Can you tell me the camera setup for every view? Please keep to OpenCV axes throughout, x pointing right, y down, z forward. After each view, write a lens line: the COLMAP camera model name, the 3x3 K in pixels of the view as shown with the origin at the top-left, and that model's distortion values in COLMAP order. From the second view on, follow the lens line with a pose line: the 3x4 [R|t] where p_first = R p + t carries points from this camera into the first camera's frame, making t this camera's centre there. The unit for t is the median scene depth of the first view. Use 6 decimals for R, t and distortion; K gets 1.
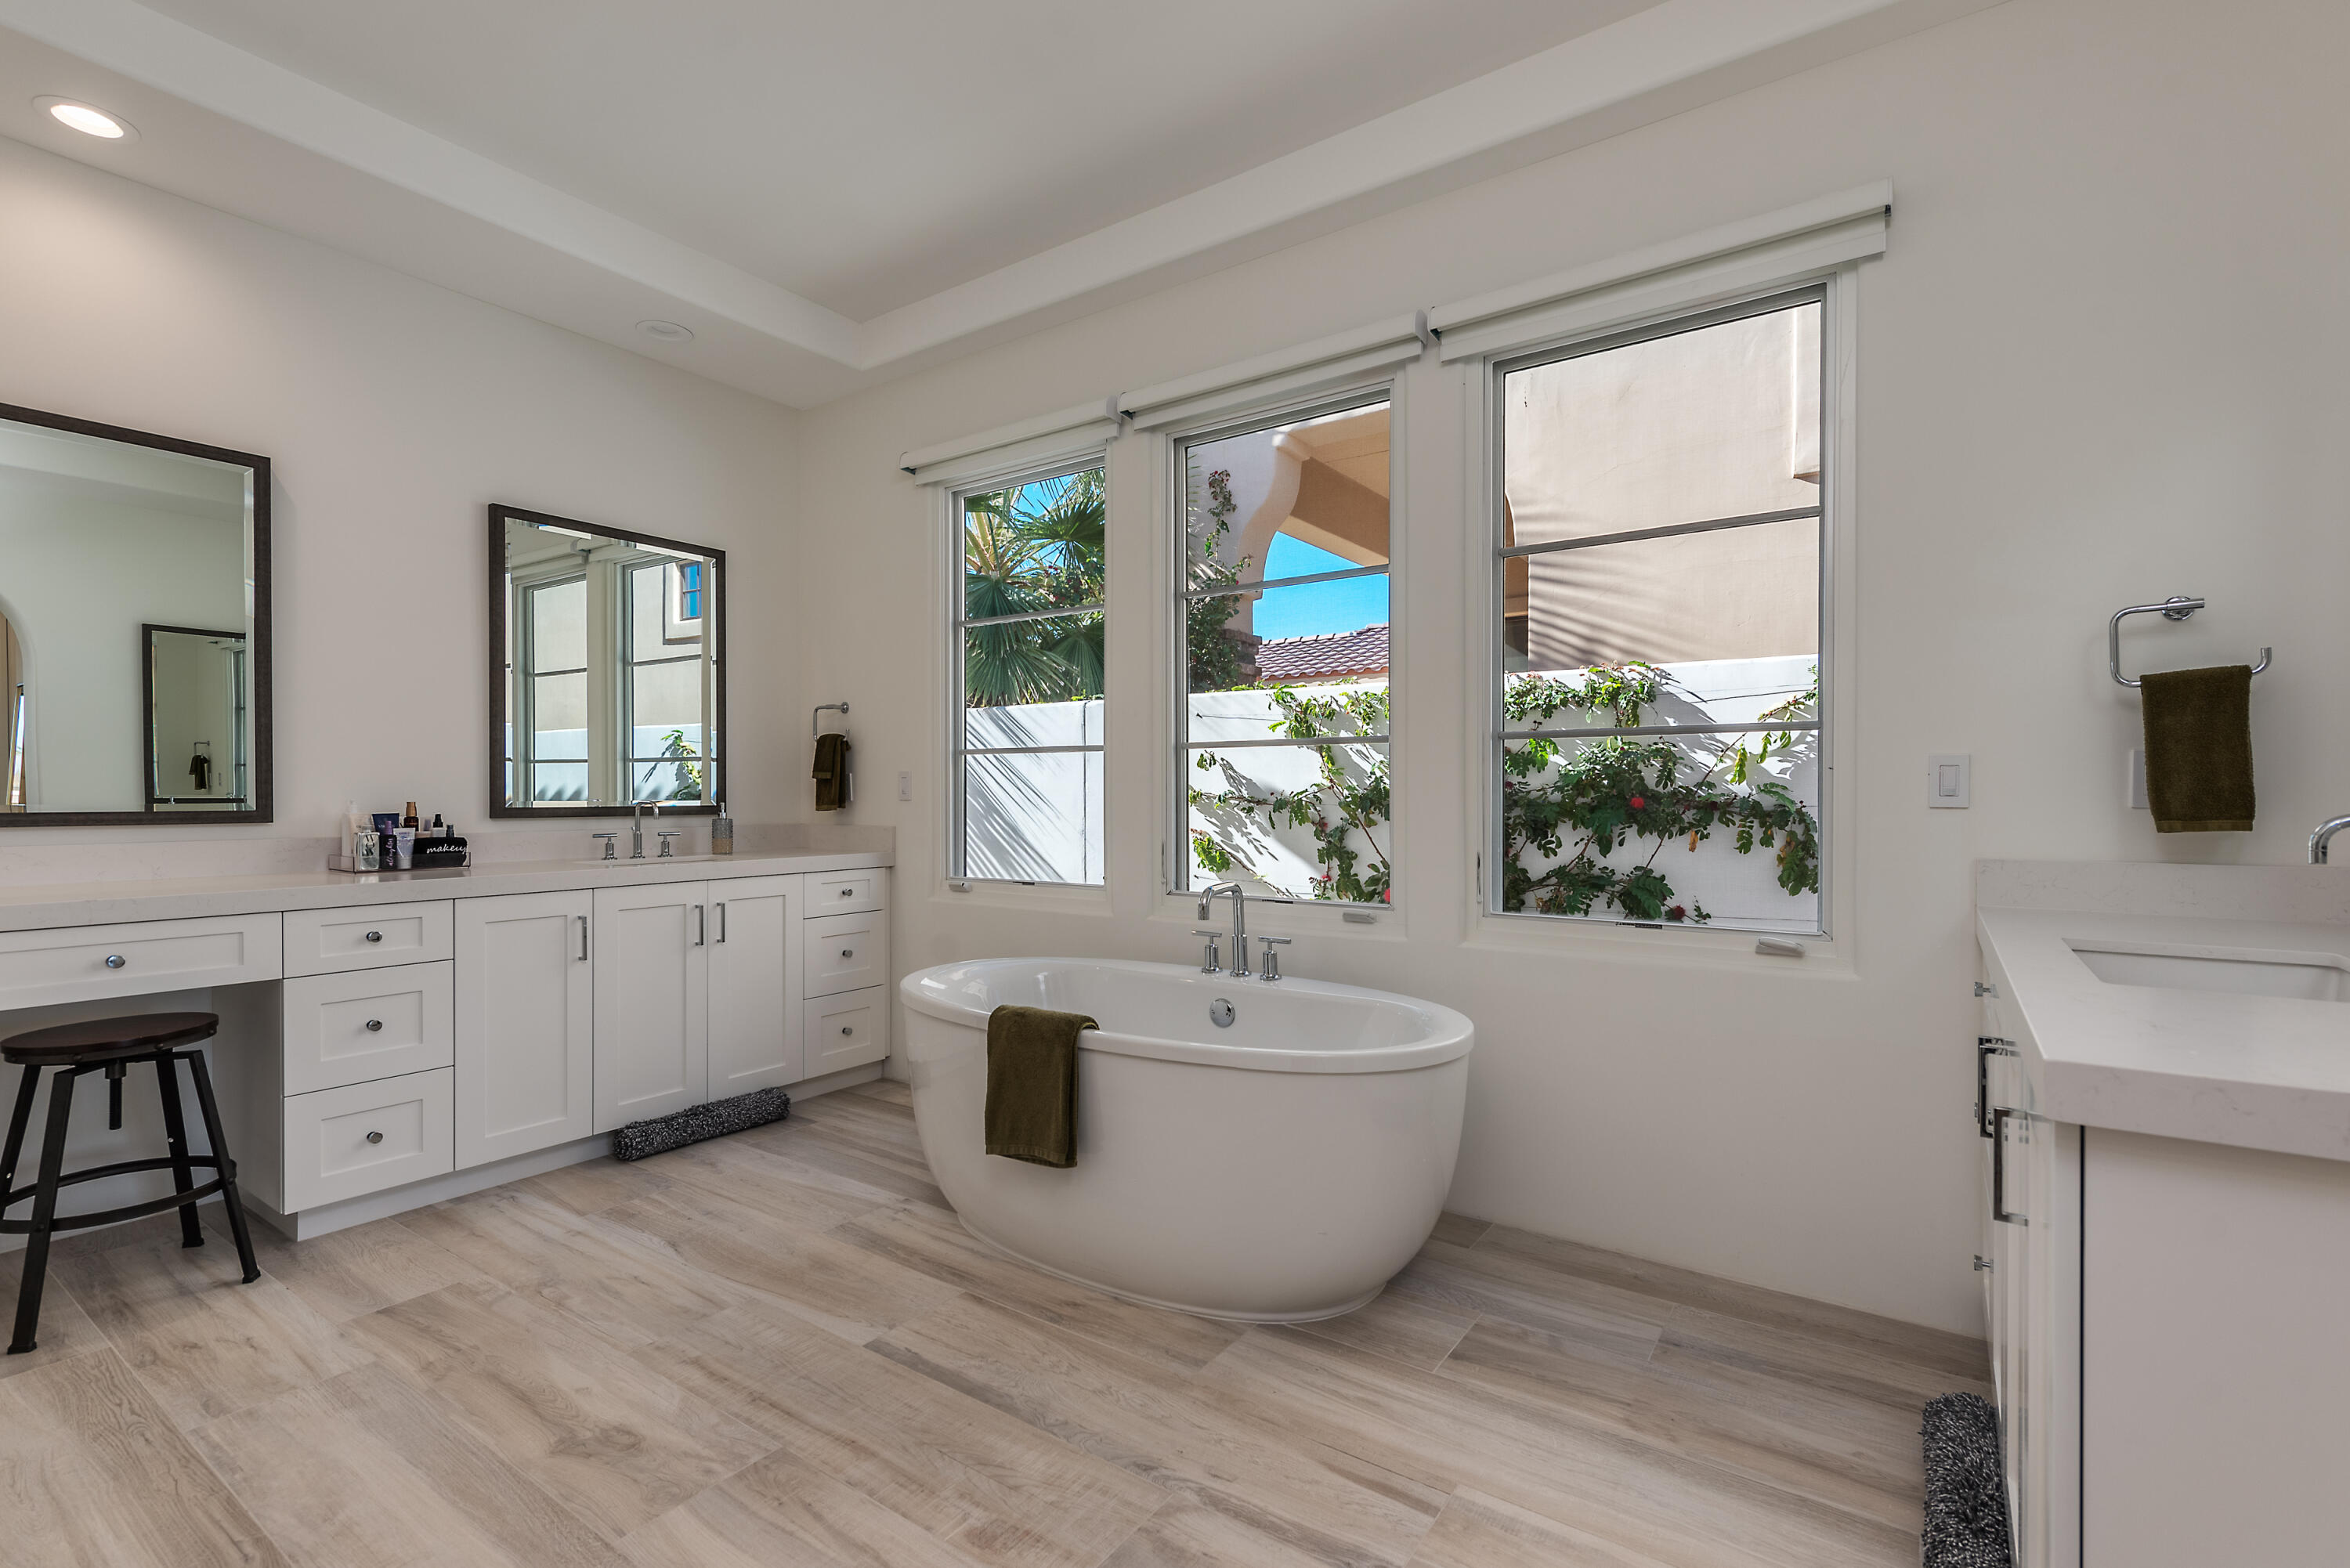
lens RADIAL K [[1011.1, 0, 1172.5], [0, 1011.1, 793.5], [0, 0, 1]] dist [0.023782, -0.000212]
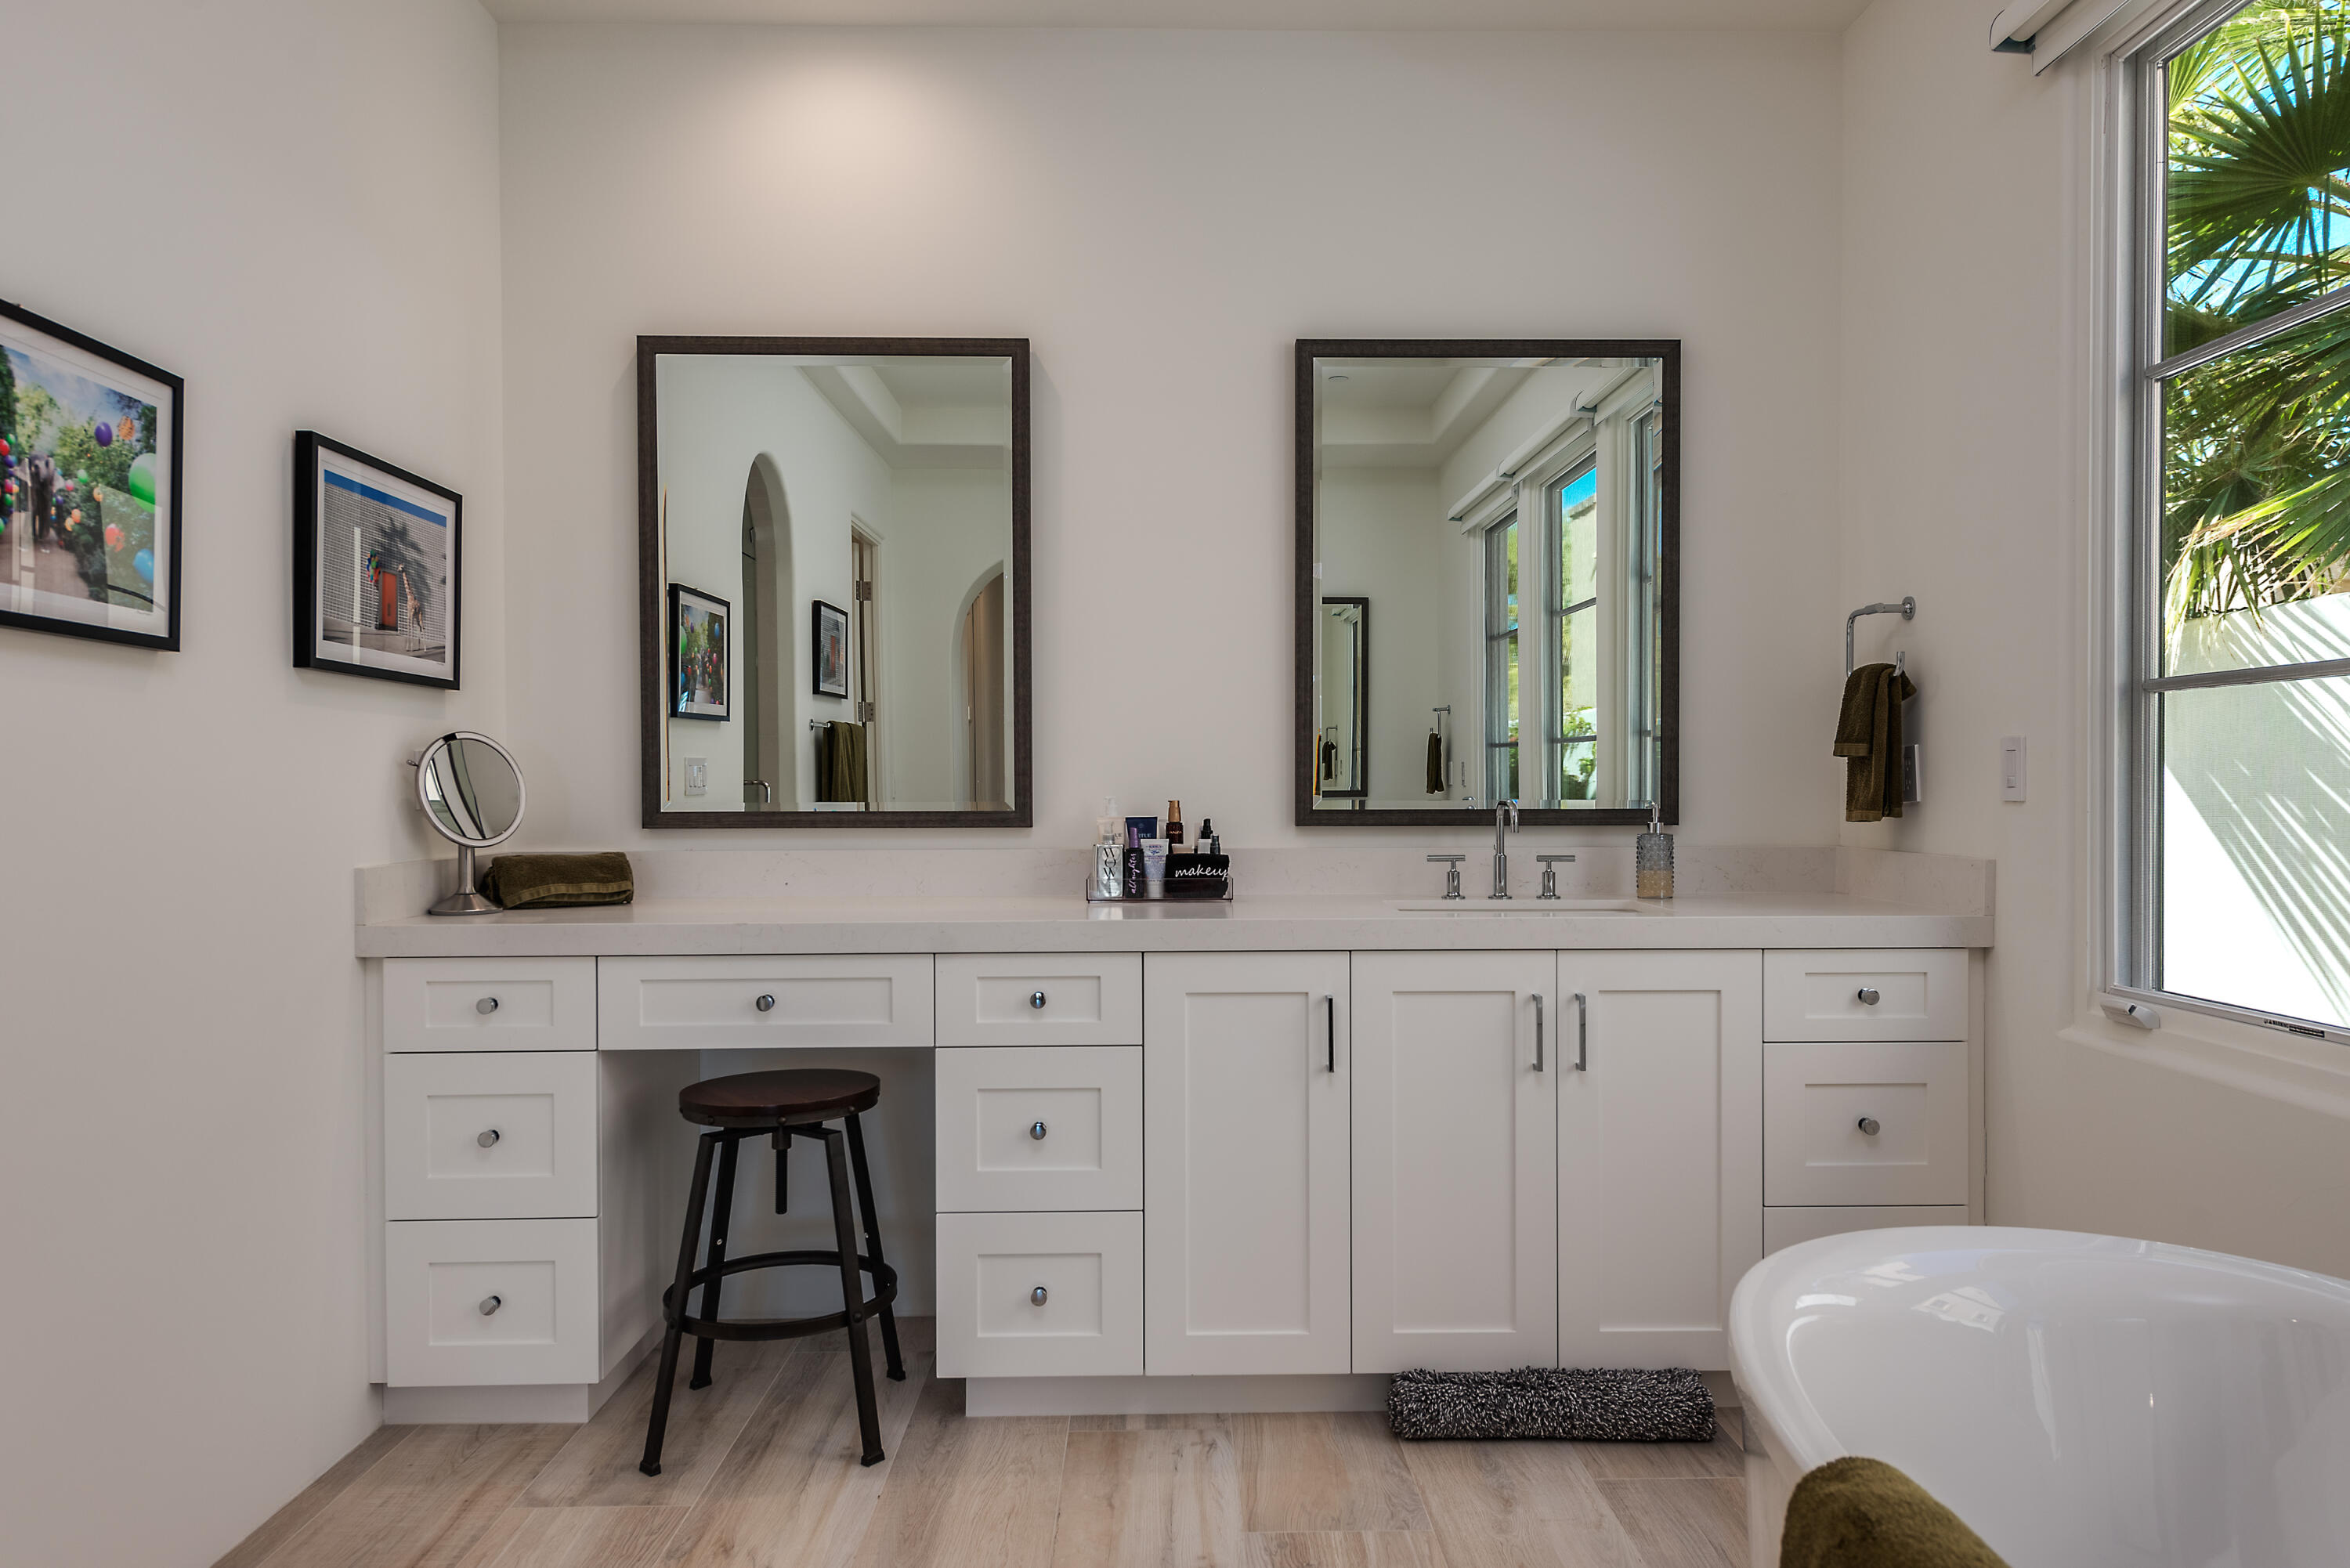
lens RADIAL K [[1470.8, 0, 1231.8], [0, 1470.8, 802.3], [0, 0, 1]] dist [0.022077, -0.009085]
pose [[0.603739, 0.005767, -0.797161, 0.062531], [0.002089, 0.999959, 0.008816, 0.000811], [0.797180, -0.006988, 0.603702, 0.447246]]
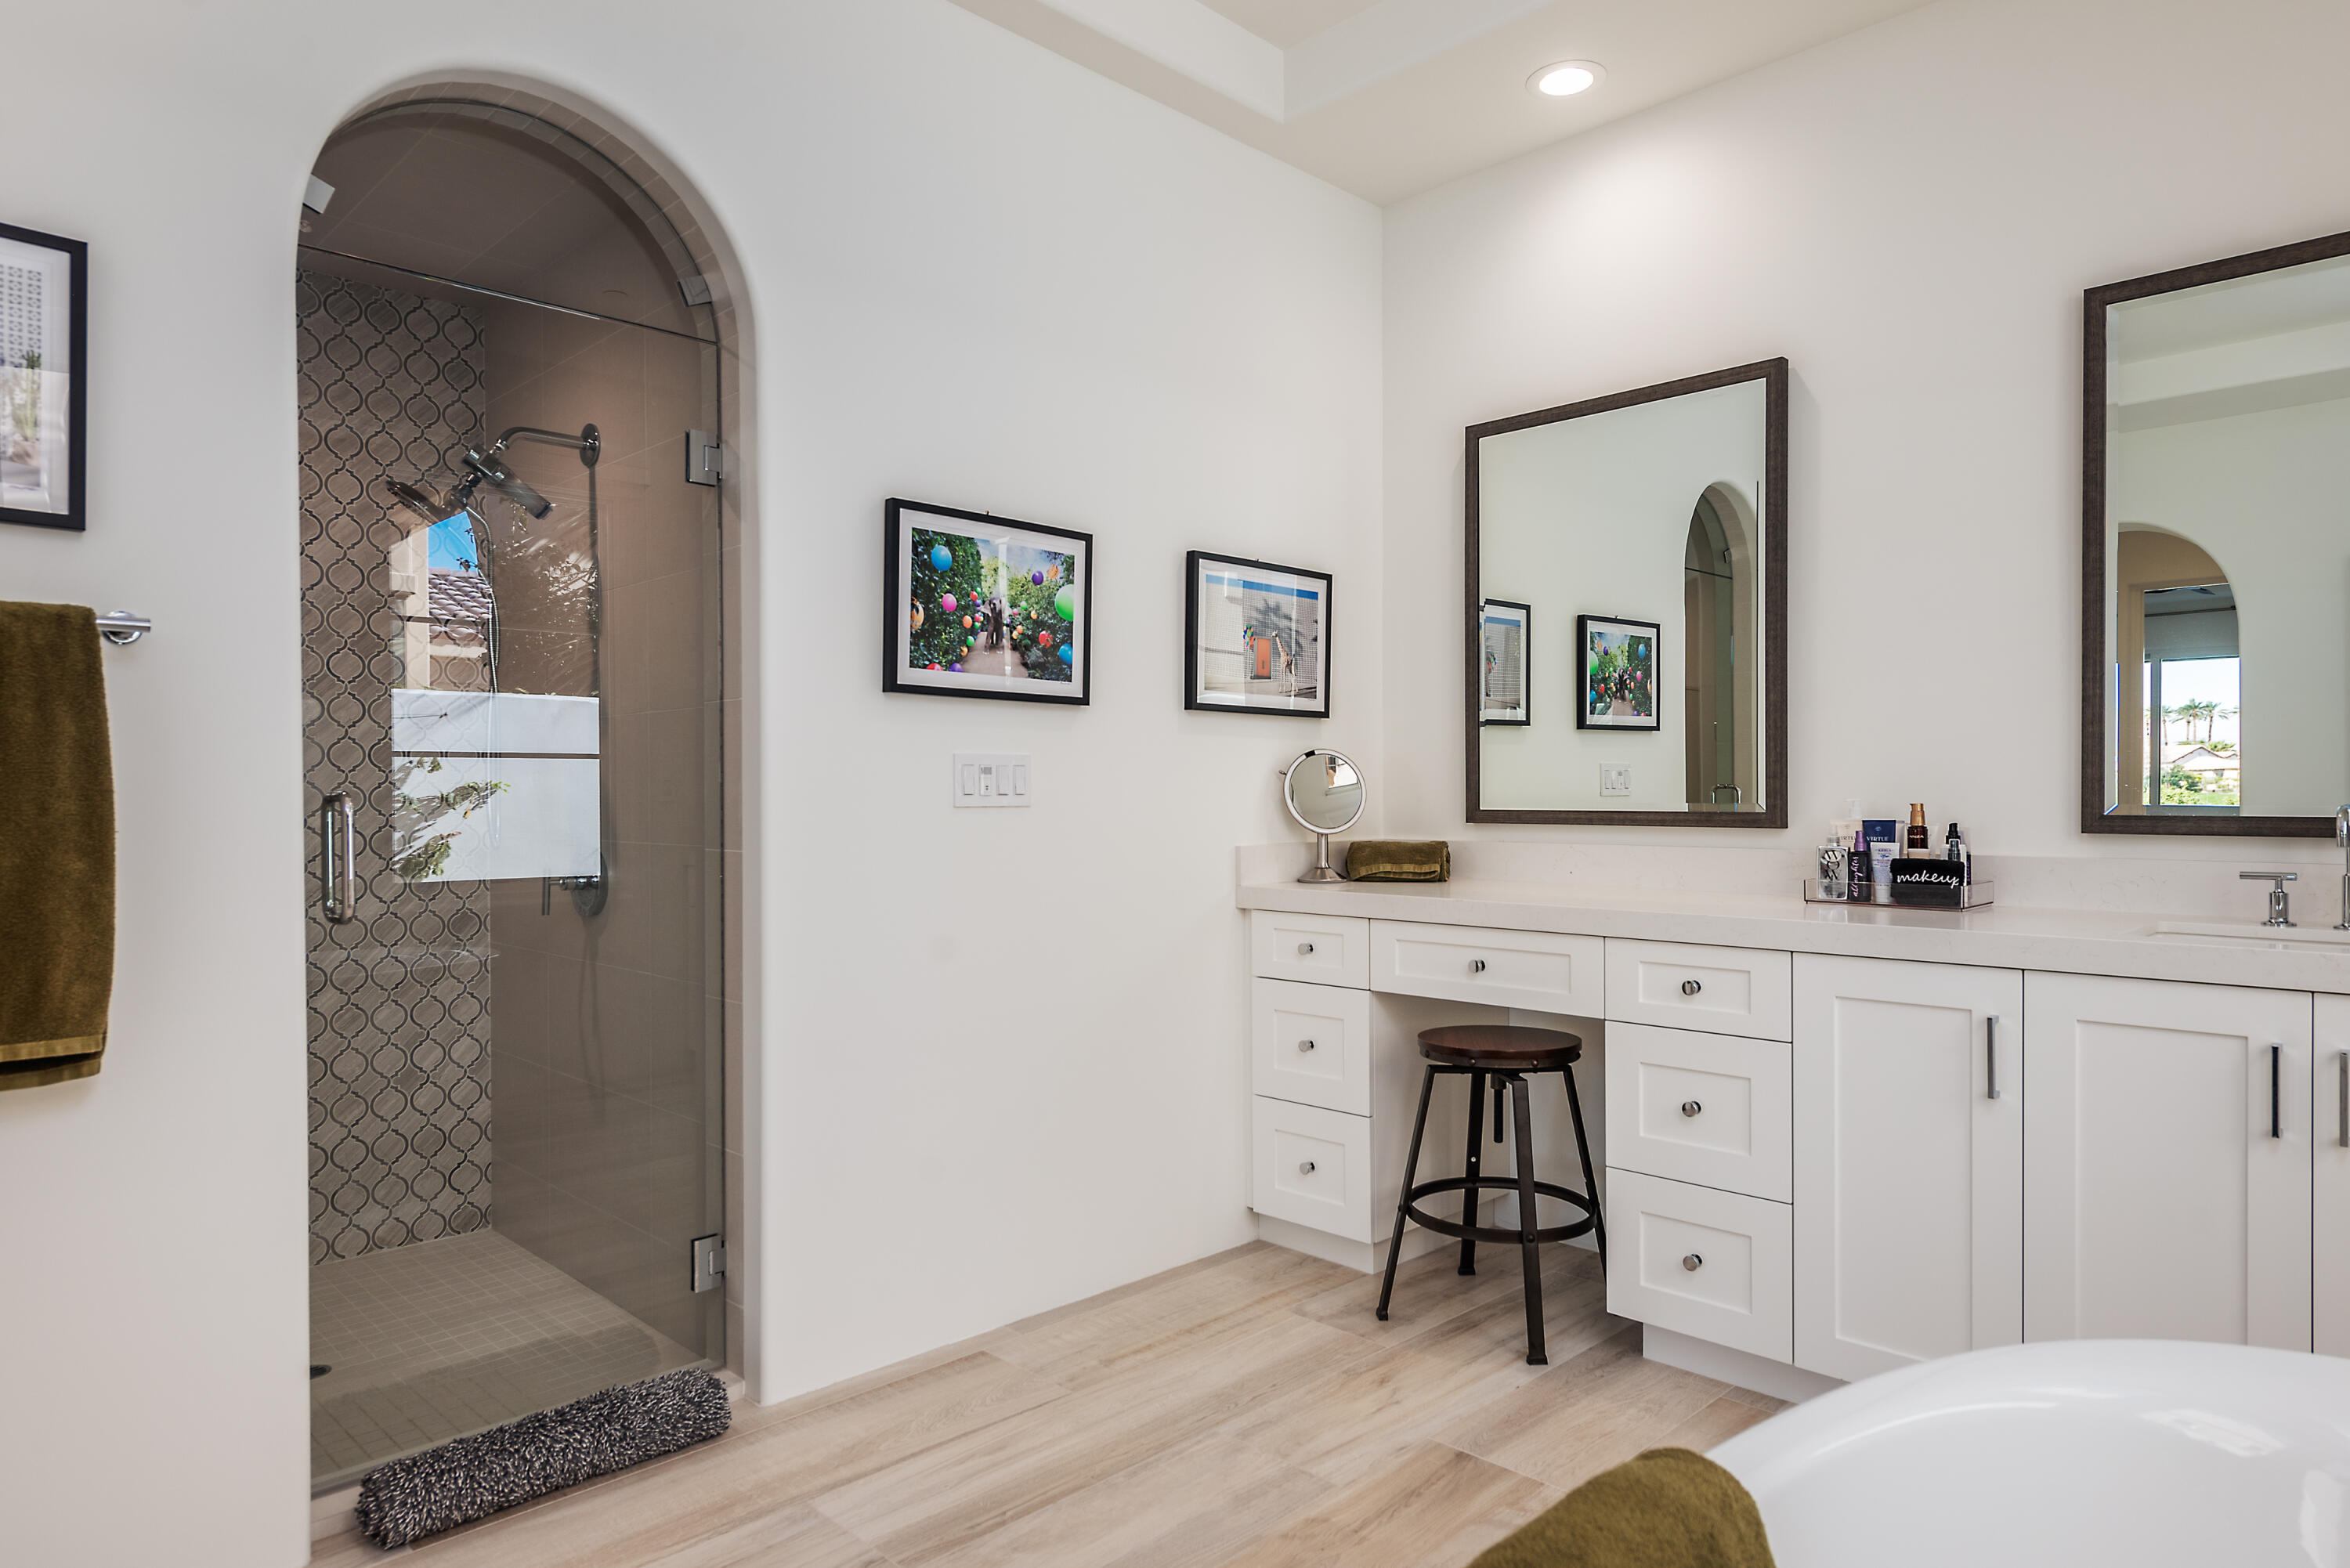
lens RADIAL K [[1431.7, 0, 1257.9], [0, 1431.7, 797.8], [0, 0, 1]] dist [0.021244, 0.000449]
pose [[-0.144965, 0.003345, -0.989431, 0.238677], [0.000303, 0.999994, 0.003337, 0.001311], [0.989437, 0.000184, -0.144965, 0.728256]]
